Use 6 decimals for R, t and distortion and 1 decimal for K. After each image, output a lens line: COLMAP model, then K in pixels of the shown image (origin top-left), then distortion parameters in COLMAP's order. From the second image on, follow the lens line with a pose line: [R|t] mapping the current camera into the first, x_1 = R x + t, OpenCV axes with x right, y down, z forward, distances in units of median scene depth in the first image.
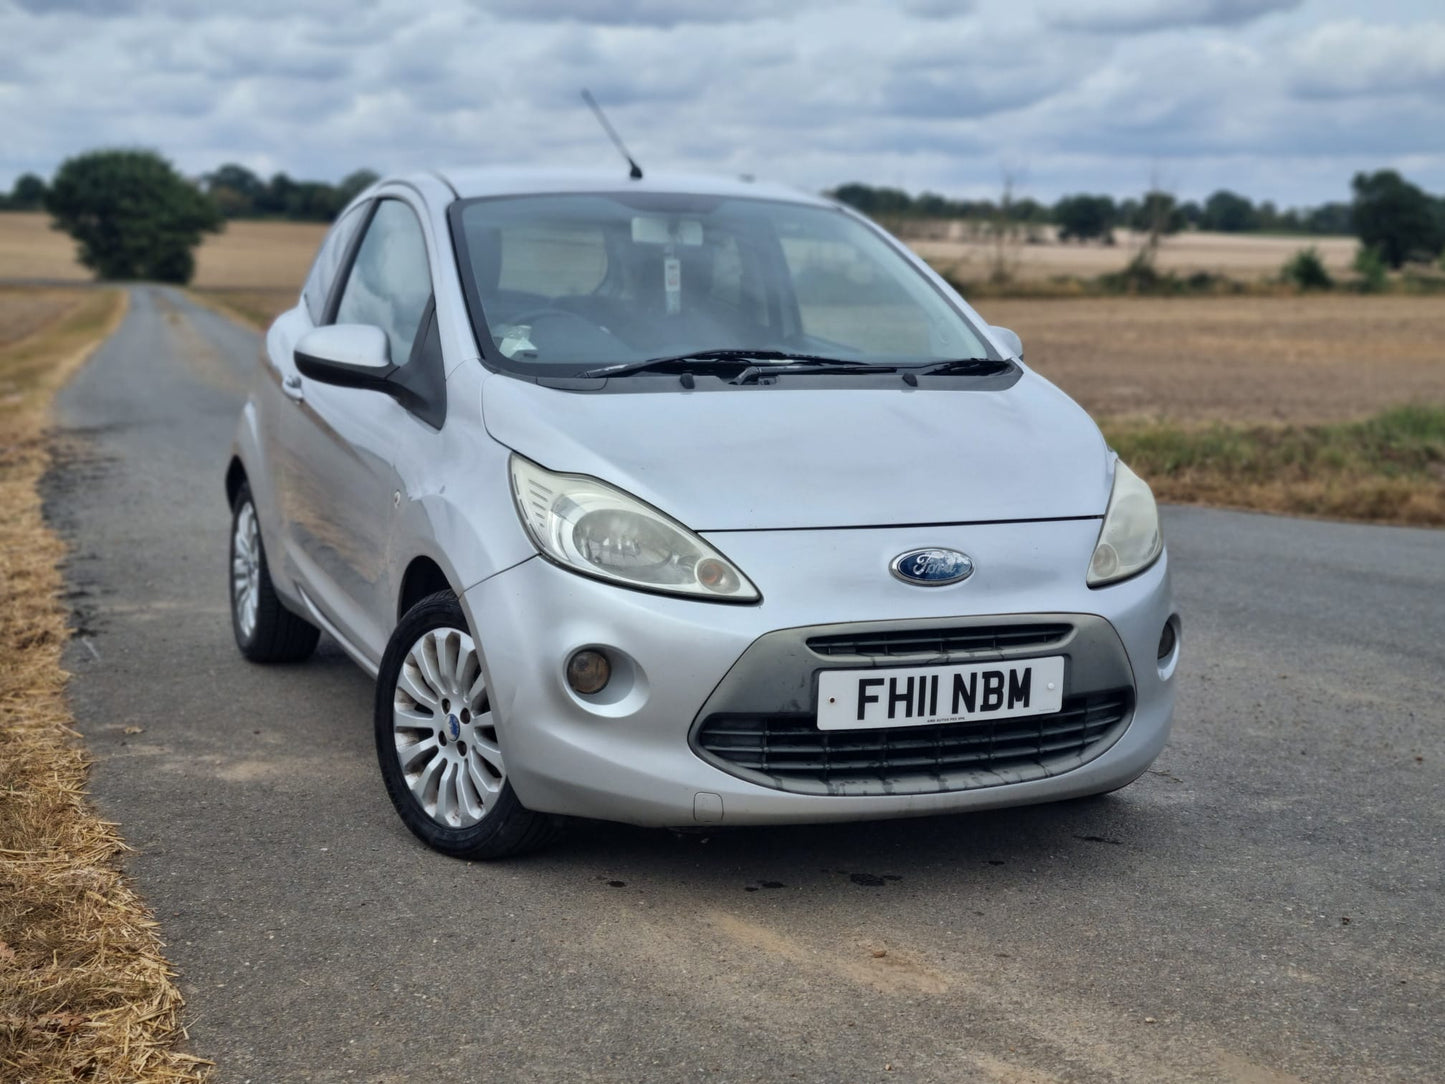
lens RADIAL K [[2143.6, 0, 697.4], [0, 2143.6, 526.2], [0, 0, 1]] dist [0.032485, 0.051768]
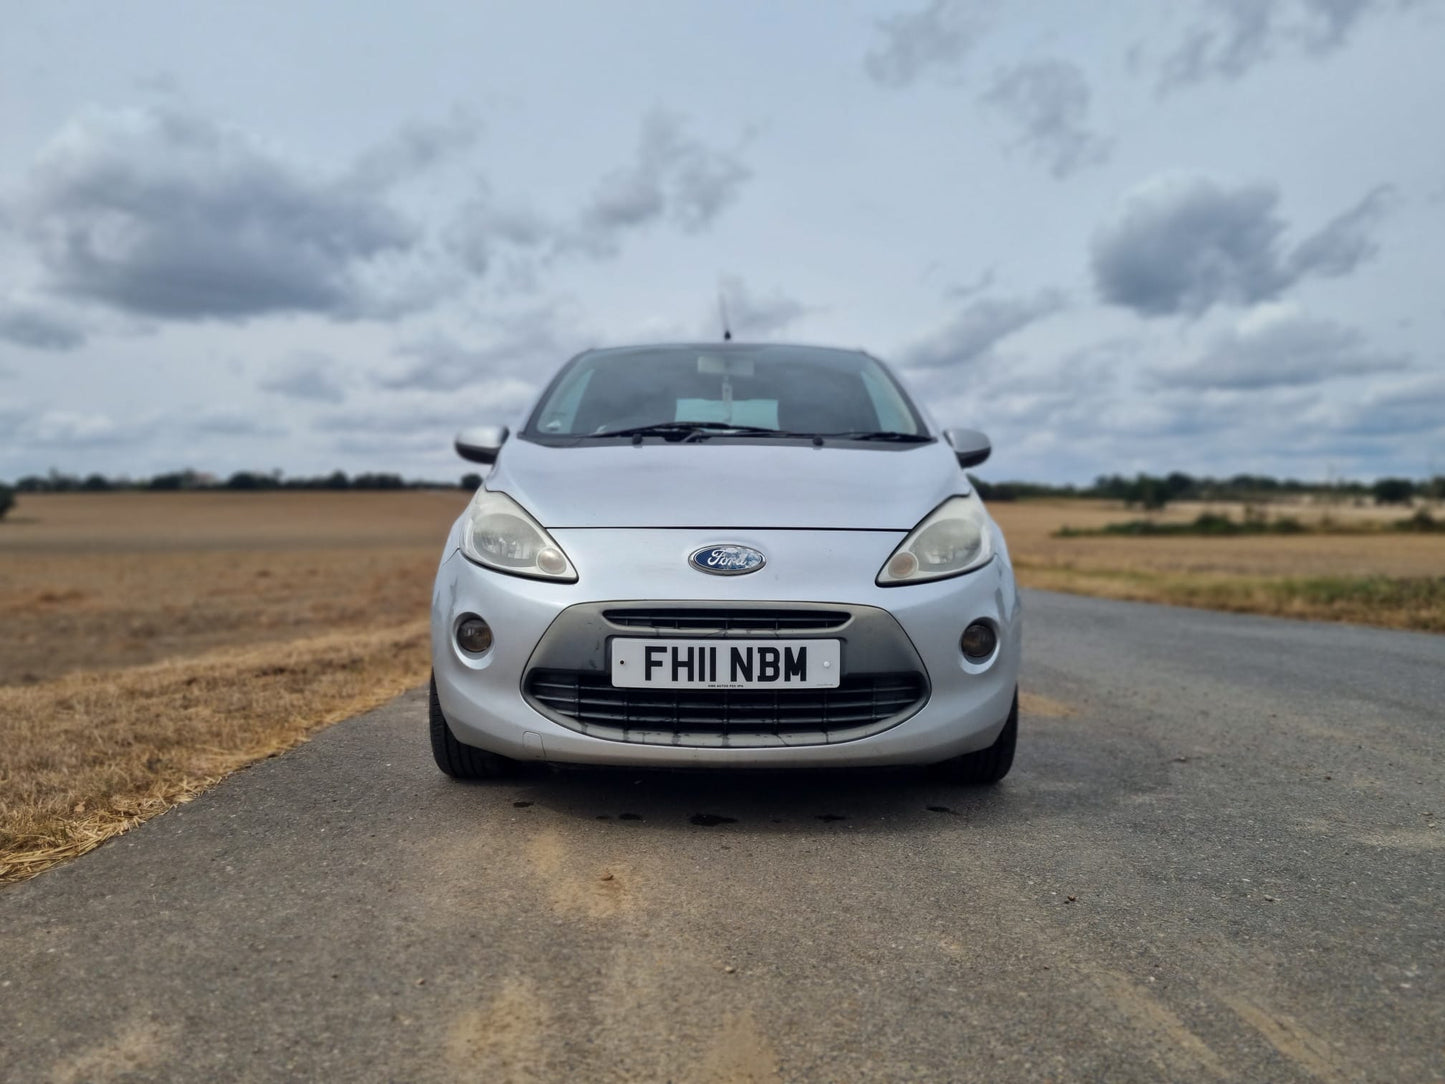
lens RADIAL K [[1083.3, 0, 722.5], [0, 1083.3, 542.0], [0, 0, 1]] dist [0.040993, -0.004395]
pose [[0.932035, 0.003734, -0.362350, 0.326066], [-0.040021, 0.994890, -0.092689, 0.065099], [0.360152, 0.100891, 0.927422, 0.421975]]
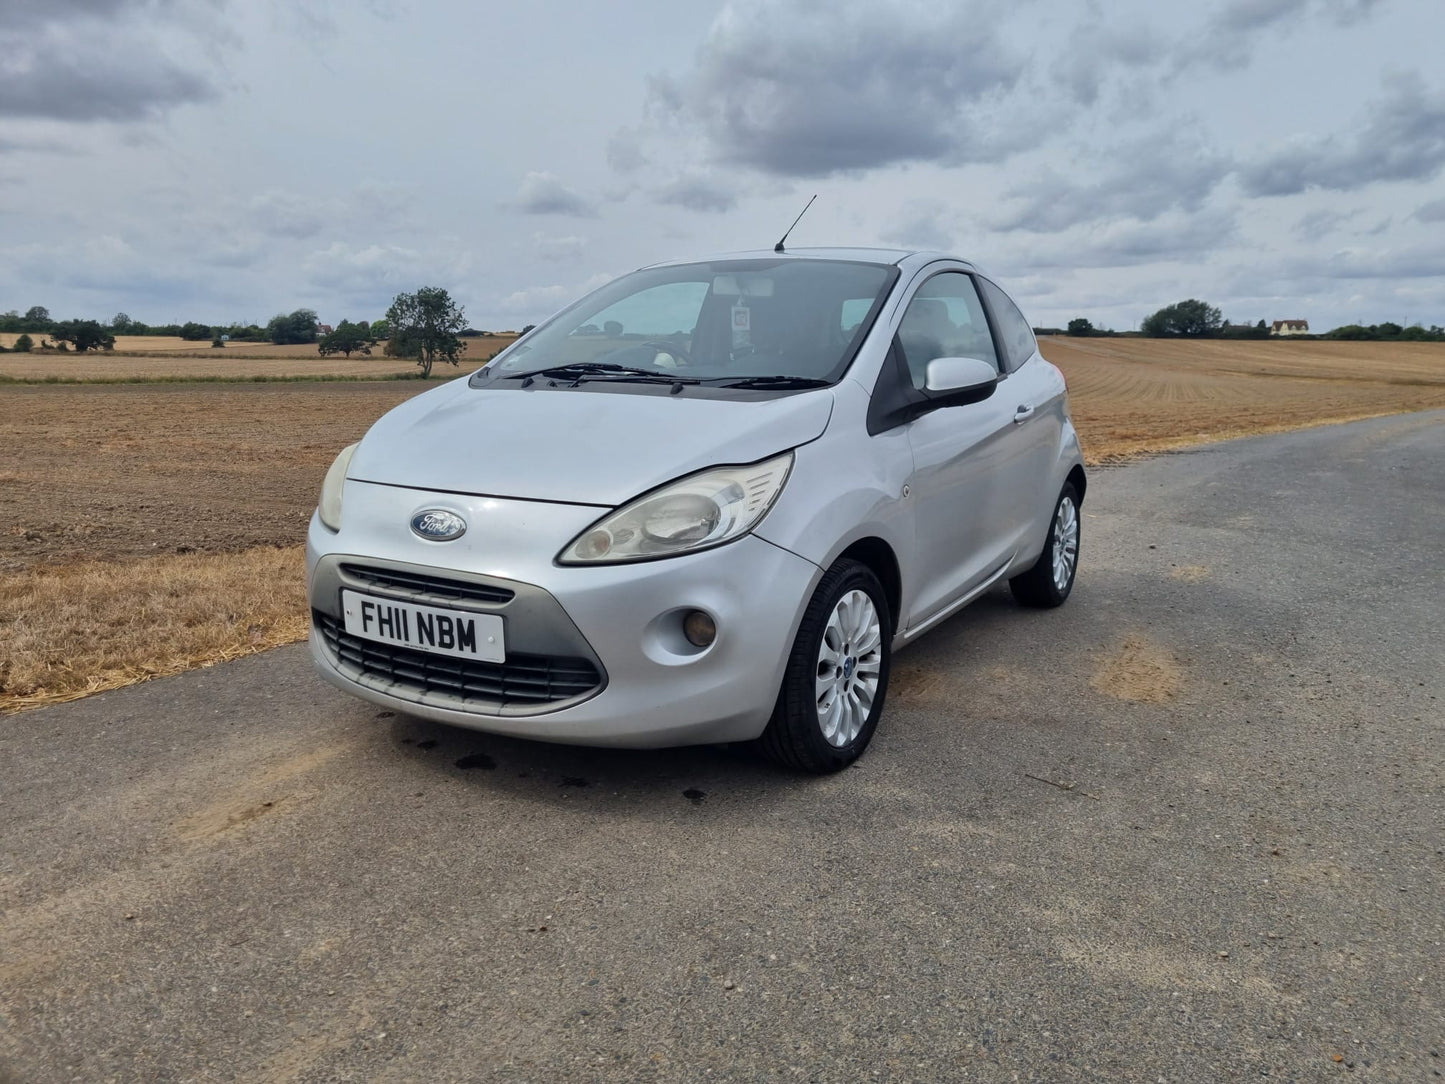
lens RADIAL K [[1077.0, 0, 734.7], [0, 1077.0, 535.8], [0, 0, 1]] dist [0.037224, -0.006067]
pose [[0.629332, 0.125858, -0.766878, 0.692972], [-0.104328, 0.991549, 0.077114, -0.041070], [0.770102, 0.031477, 0.637144, 0.724319]]
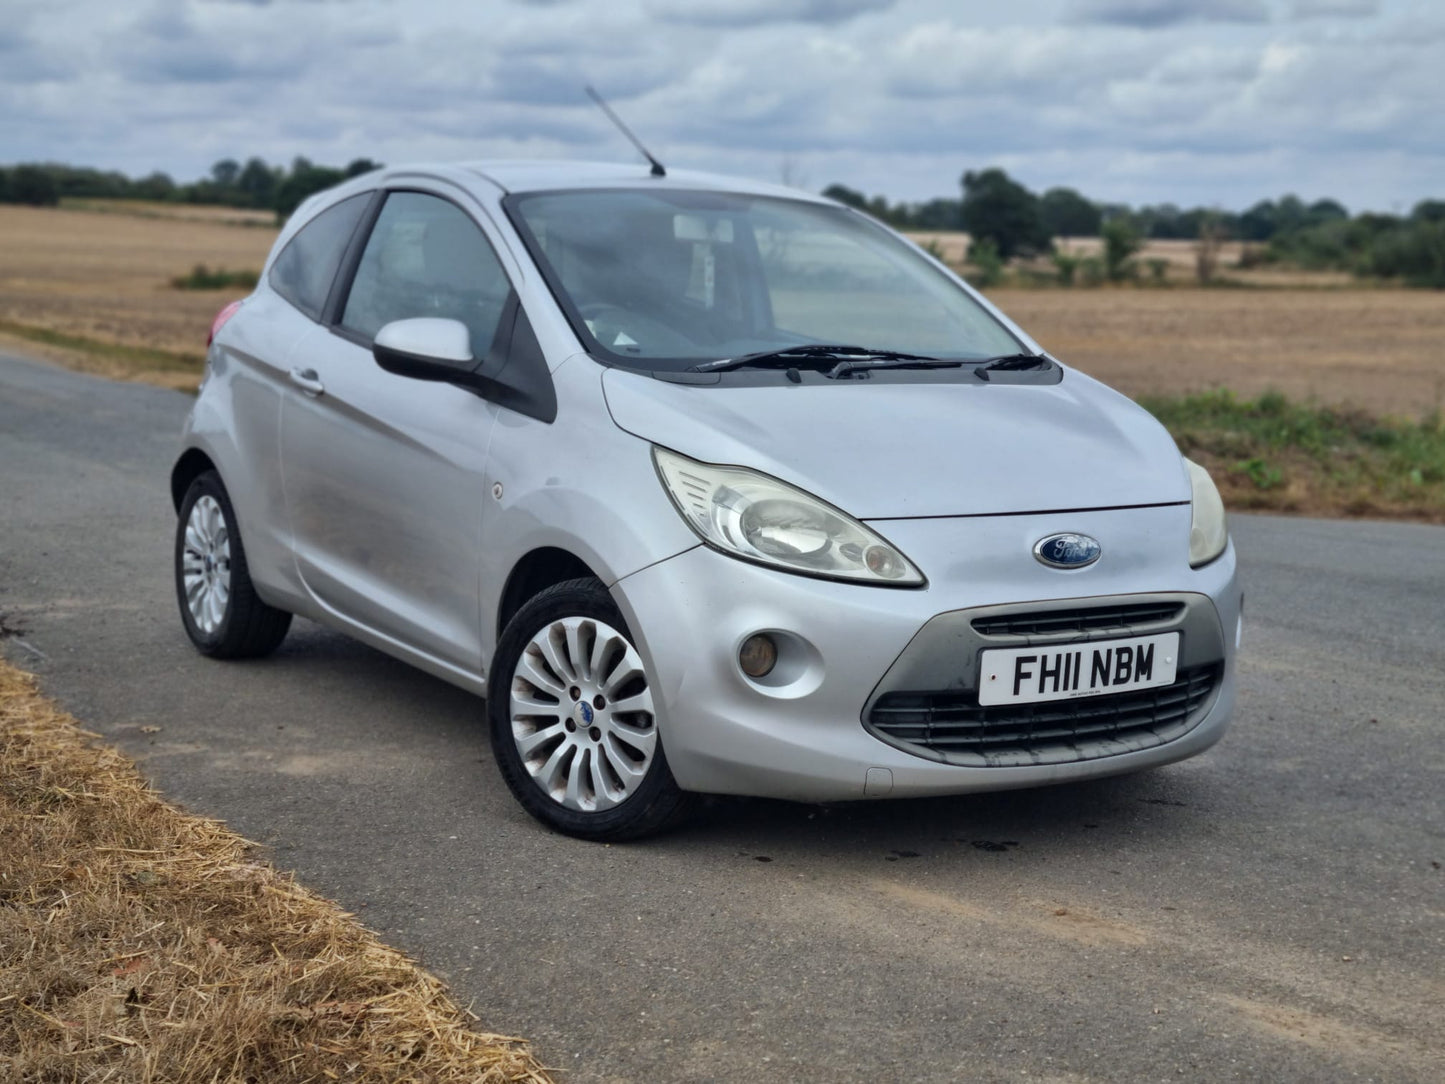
lens RADIAL K [[2148.9, 0, 722.5], [0, 2148.9, 542.0], [0, 0, 1]] dist [0.030163, 0.008312]
pose [[0.983491, -0.012405, 0.180532, -0.249937], [0.010169, 0.999860, 0.013303, -0.001415], [-0.180671, -0.011247, 0.983479, -0.022024]]
